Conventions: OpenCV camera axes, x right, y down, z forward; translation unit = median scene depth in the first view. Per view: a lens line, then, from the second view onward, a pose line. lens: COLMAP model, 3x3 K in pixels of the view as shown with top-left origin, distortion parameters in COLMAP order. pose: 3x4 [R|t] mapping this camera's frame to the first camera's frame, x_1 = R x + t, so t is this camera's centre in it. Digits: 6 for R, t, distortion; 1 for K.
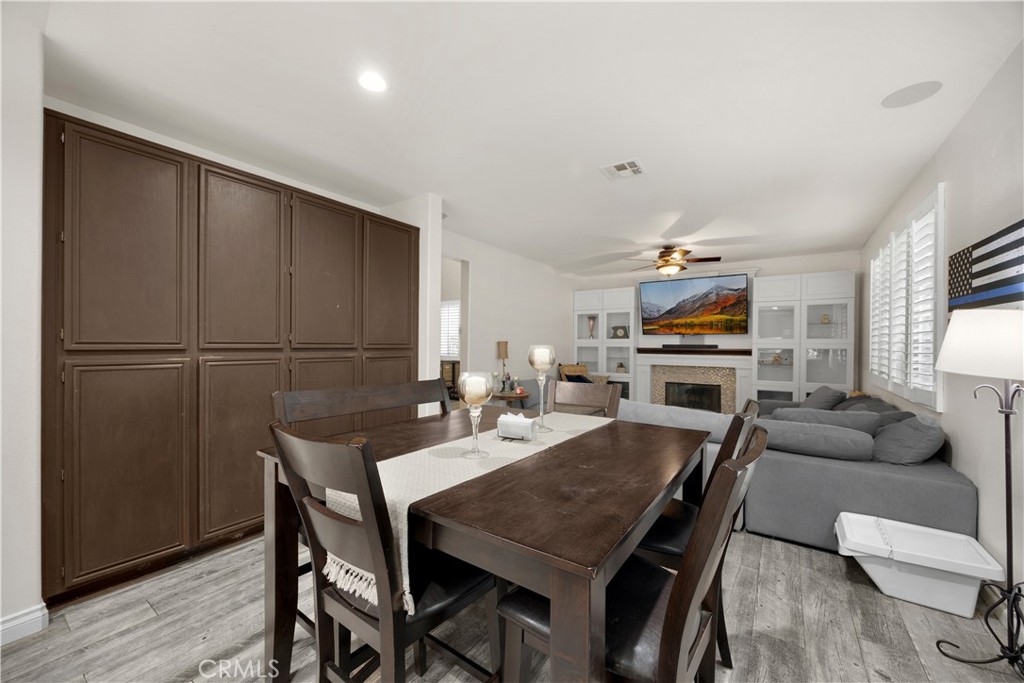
lens RADIAL K [[391.8, 0, 506.2], [0, 391.8, 345.2], [0, 0, 1]] dist [0.012082, 0.000081]
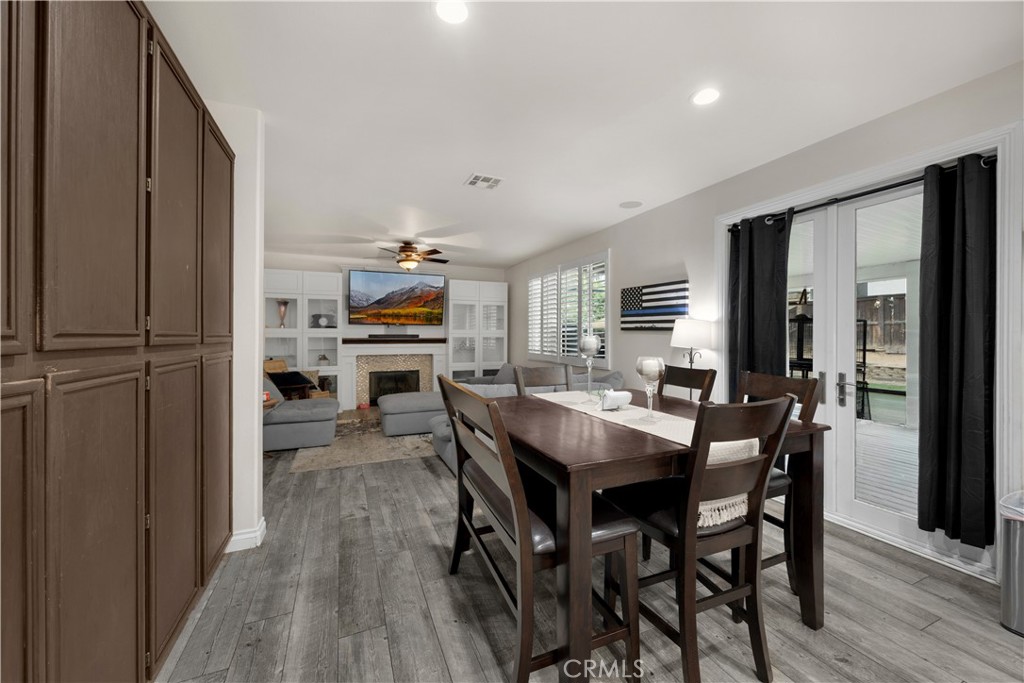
lens RADIAL K [[415.2, 0, 518.6], [0, 415.2, 337.1], [0, 0, 1]] dist [-0.002461, -0.000008]
pose [[0.529831, -0.010407, 0.848040, -0.317179], [0.004817, 0.999946, 0.009262, -0.002671], [-0.848090, -0.000823, 0.529852, 0.125787]]
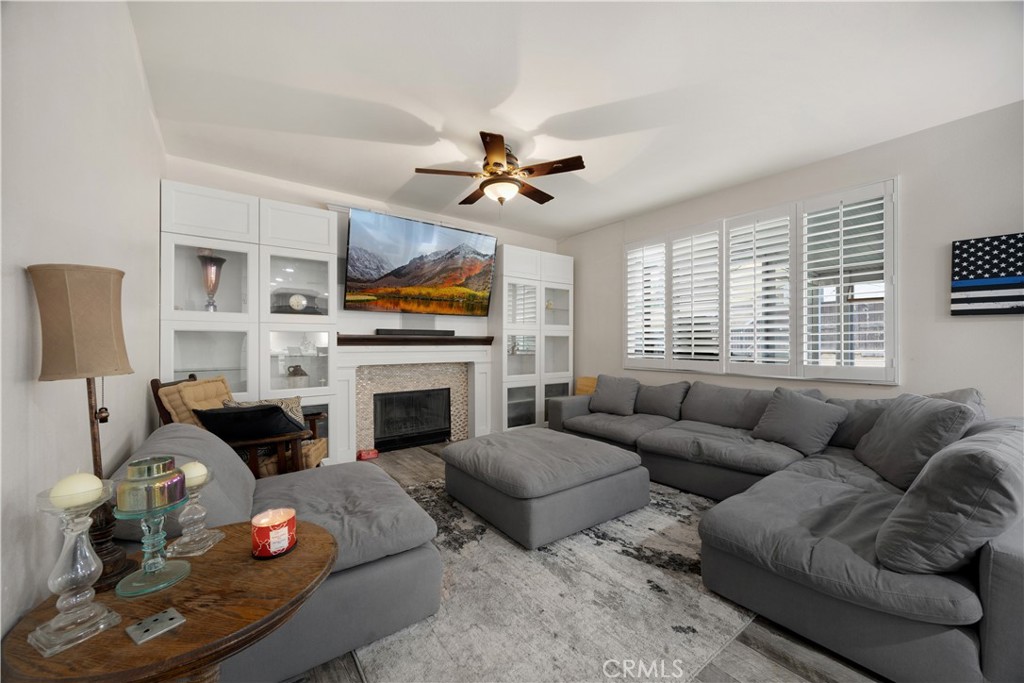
lens RADIAL K [[391.8, 0, 506.5], [0, 391.8, 344.4], [0, 0, 1]] dist [0.012082, 0.000081]
pose [[0.307532, -0.009929, 0.951486, -0.094327], [0.003873, 0.999950, 0.009183, 0.017680], [-0.951530, 0.000861, 0.307556, 0.691822]]
